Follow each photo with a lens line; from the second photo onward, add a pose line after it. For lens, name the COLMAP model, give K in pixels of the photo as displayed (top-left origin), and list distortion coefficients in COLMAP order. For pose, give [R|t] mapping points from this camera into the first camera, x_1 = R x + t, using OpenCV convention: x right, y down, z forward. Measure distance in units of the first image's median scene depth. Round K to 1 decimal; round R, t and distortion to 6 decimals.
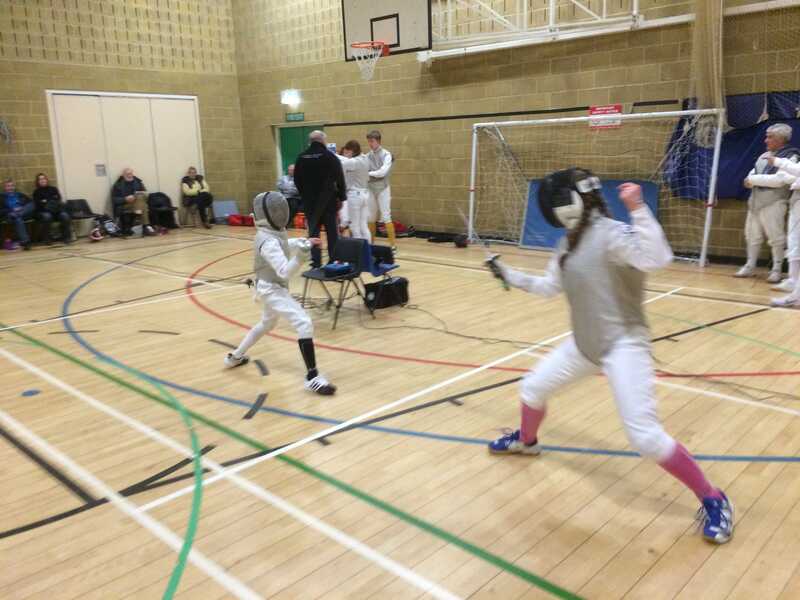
lens RADIAL K [[673.4, 0, 399.7], [0, 673.4, 297.9], [0, 0, 1]] dist [0.082273, -0.113361]
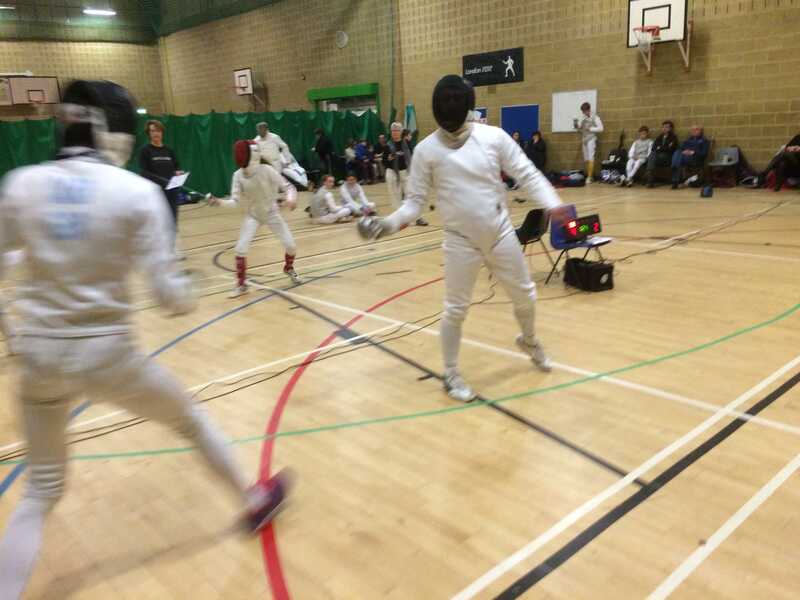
lens RADIAL K [[672.2, 0, 399.8], [0, 672.2, 303.1], [0, 0, 1]] dist [0.083543, -0.109522]
pose [[-0.067273, 0.287700, -0.955355, 0.631431], [-0.162308, 0.941614, 0.294991, -0.141036], [0.984444, 0.174906, -0.016649, 0.530227]]
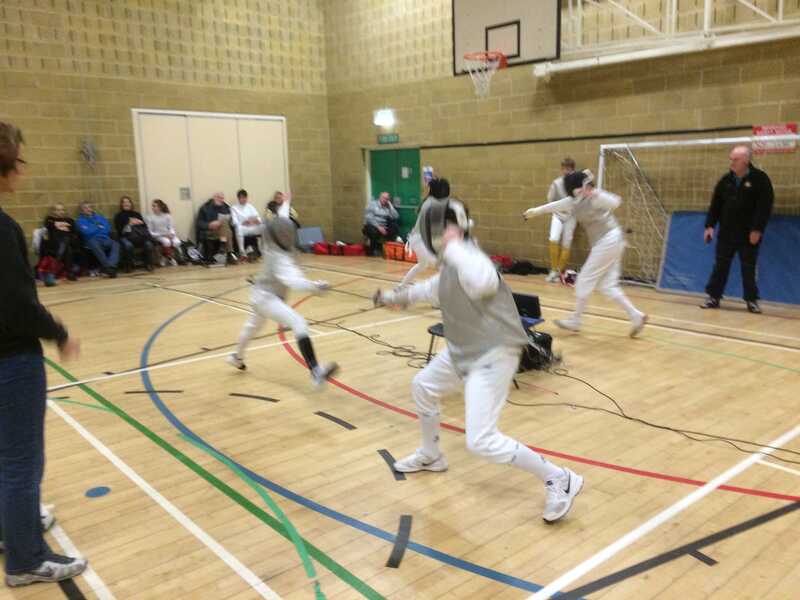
lens RADIAL K [[673.7, 0, 399.4], [0, 673.7, 302.3], [0, 0, 1]] dist [0.086898, -0.117598]
pose [[0.995172, 0.028188, -0.094012, -0.065925], [-0.030810, 0.999172, -0.026562, -0.028347], [0.093185, 0.029330, 0.995217, 0.126466]]
